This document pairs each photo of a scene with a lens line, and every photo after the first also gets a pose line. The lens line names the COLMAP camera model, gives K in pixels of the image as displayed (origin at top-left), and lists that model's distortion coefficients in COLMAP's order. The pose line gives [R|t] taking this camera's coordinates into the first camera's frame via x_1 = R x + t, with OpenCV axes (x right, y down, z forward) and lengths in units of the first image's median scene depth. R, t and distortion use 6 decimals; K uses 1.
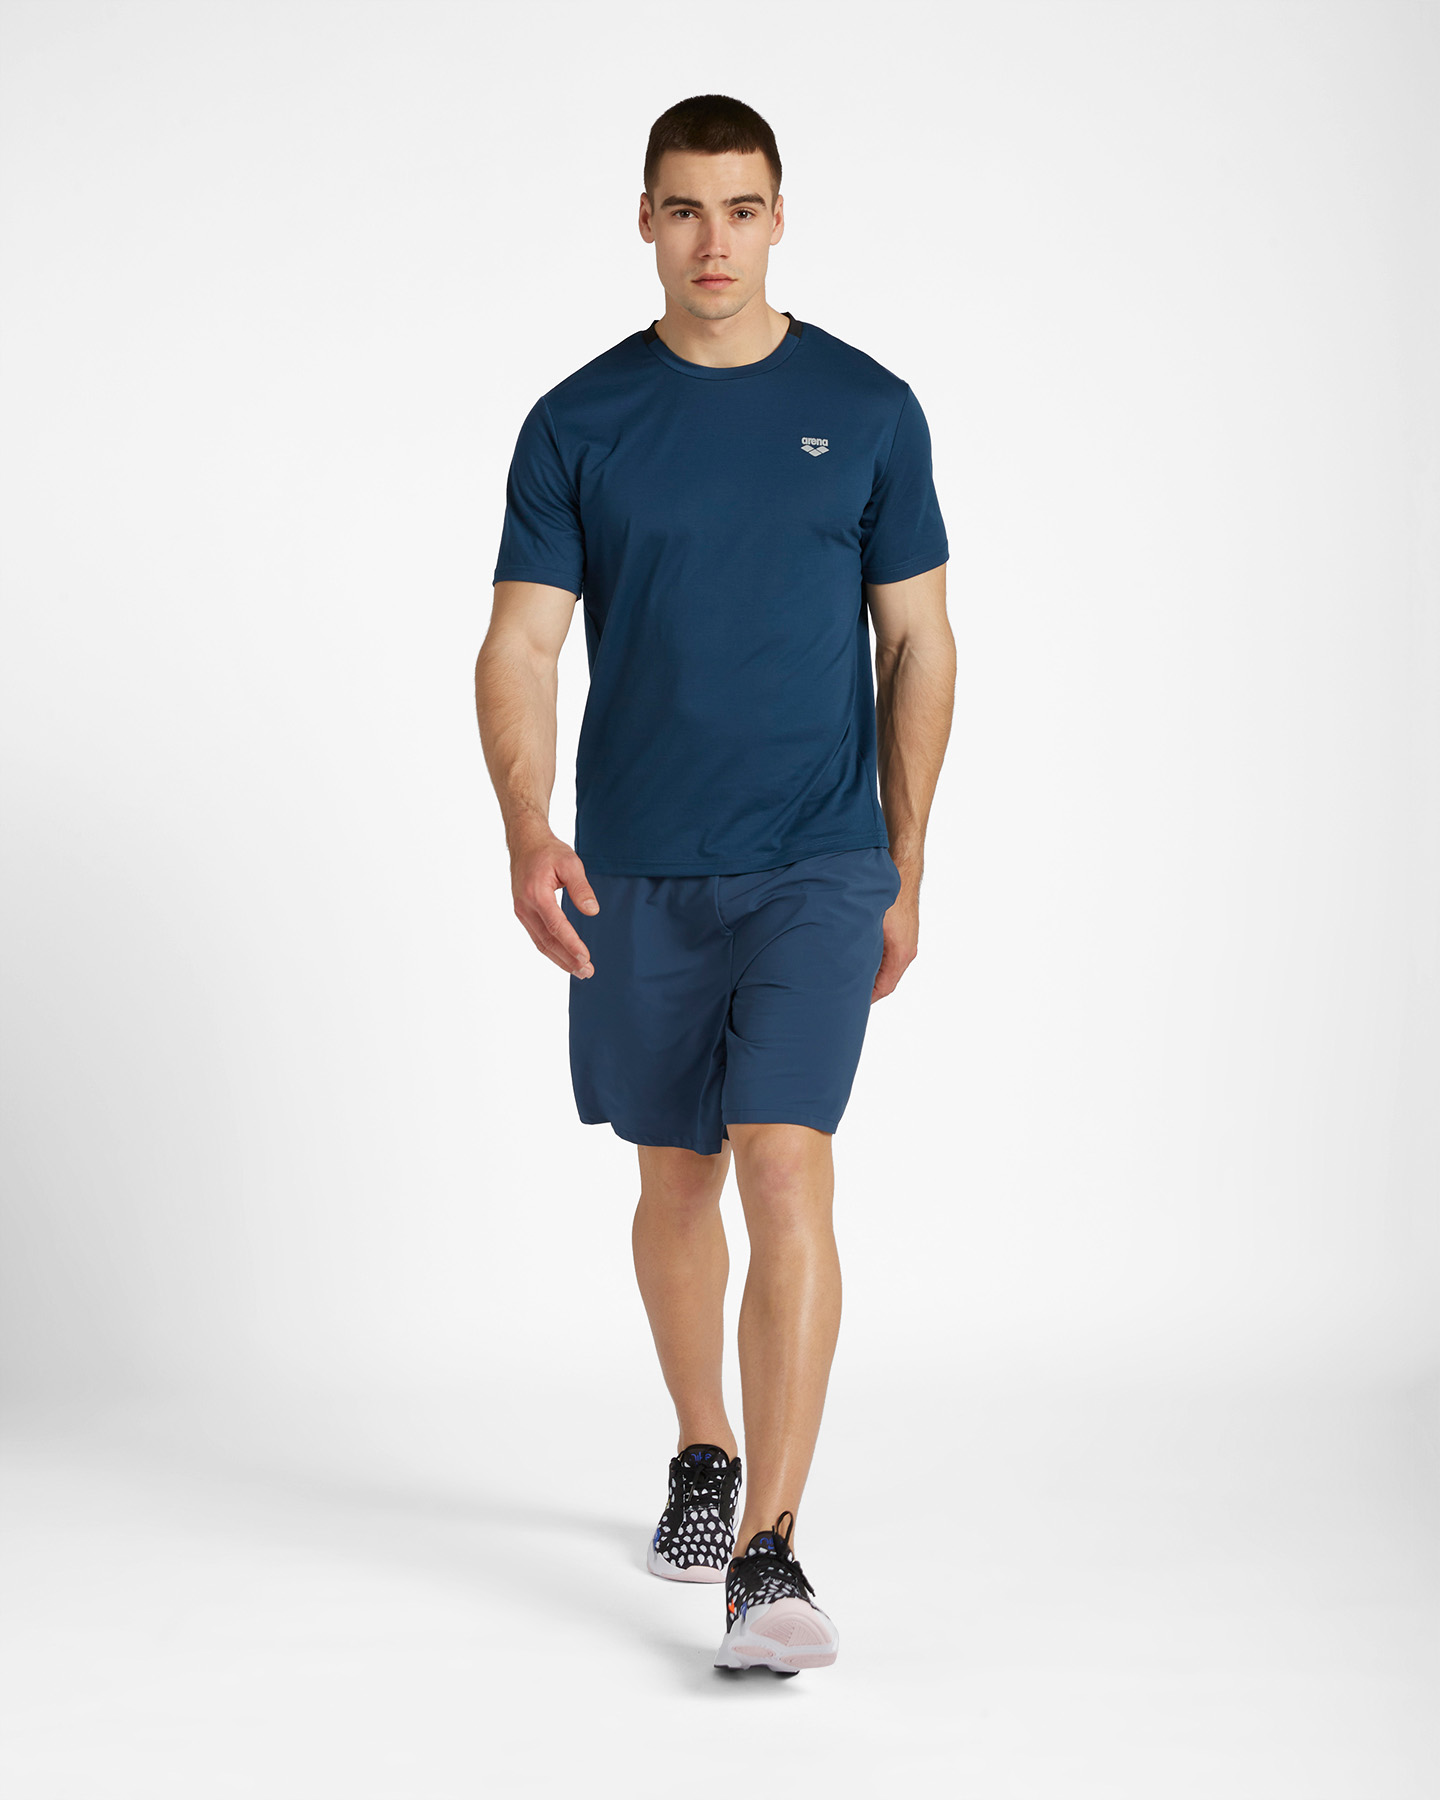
lens RADIAL K [[4054.2, 0, 716.1], [0, 4054.2, 896.7], [0, 0, 1]] dist [-0.409184, 0.000000]
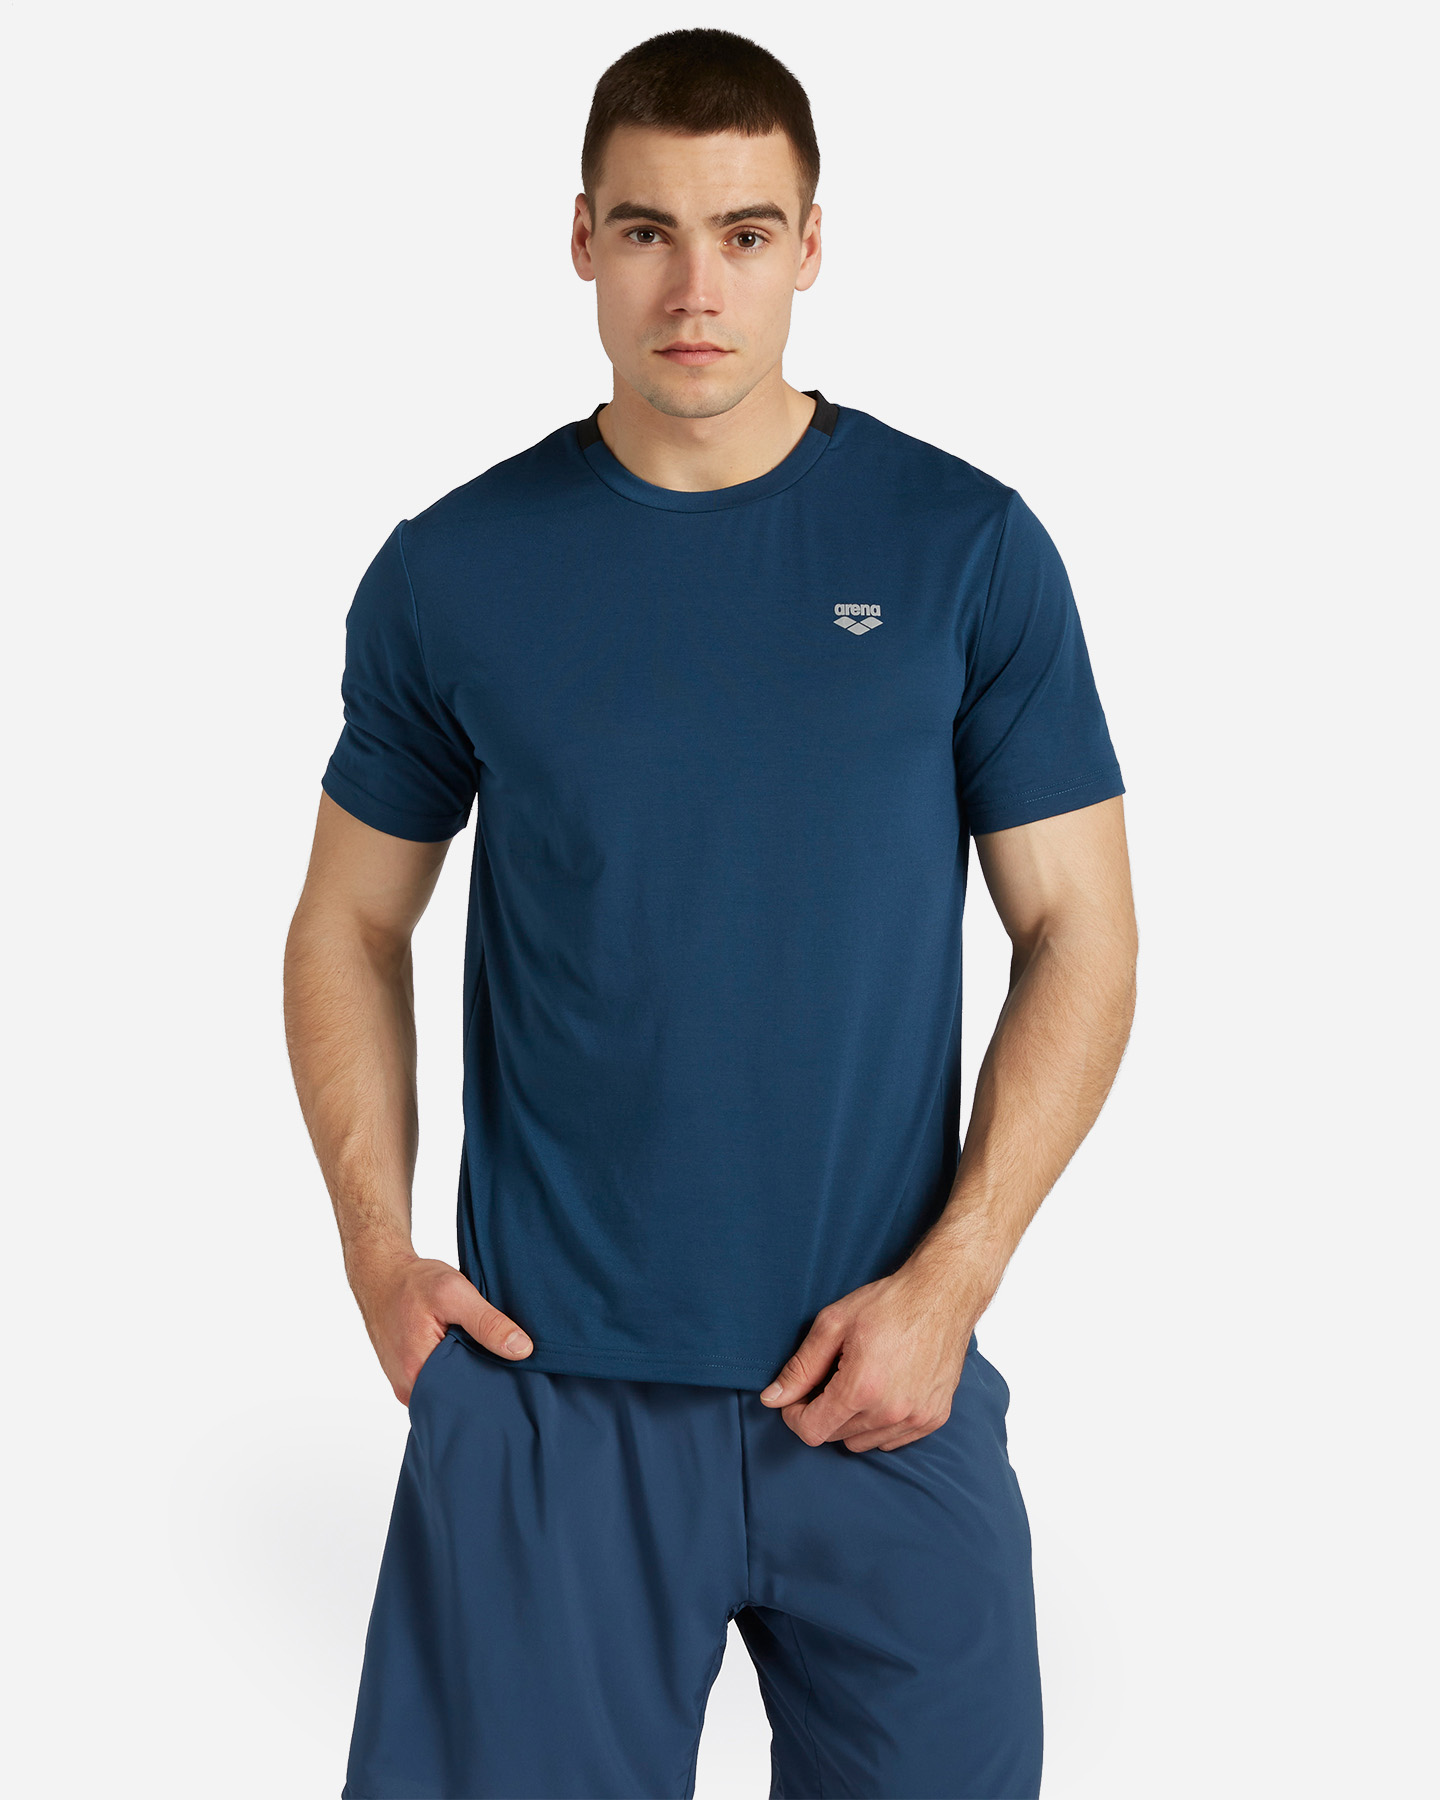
lens RADIAL K [[4054.2, 0, 726.9], [0, 4054.2, 901.1], [0, 0, 1]] dist [-0.409184, 0.000000]
pose [[0.999296, 0.037336, -0.003619, 0.009172], [-0.037284, 0.999213, 0.013521, -0.082083], [0.004121, -0.013376, 0.999902, 0.418603]]
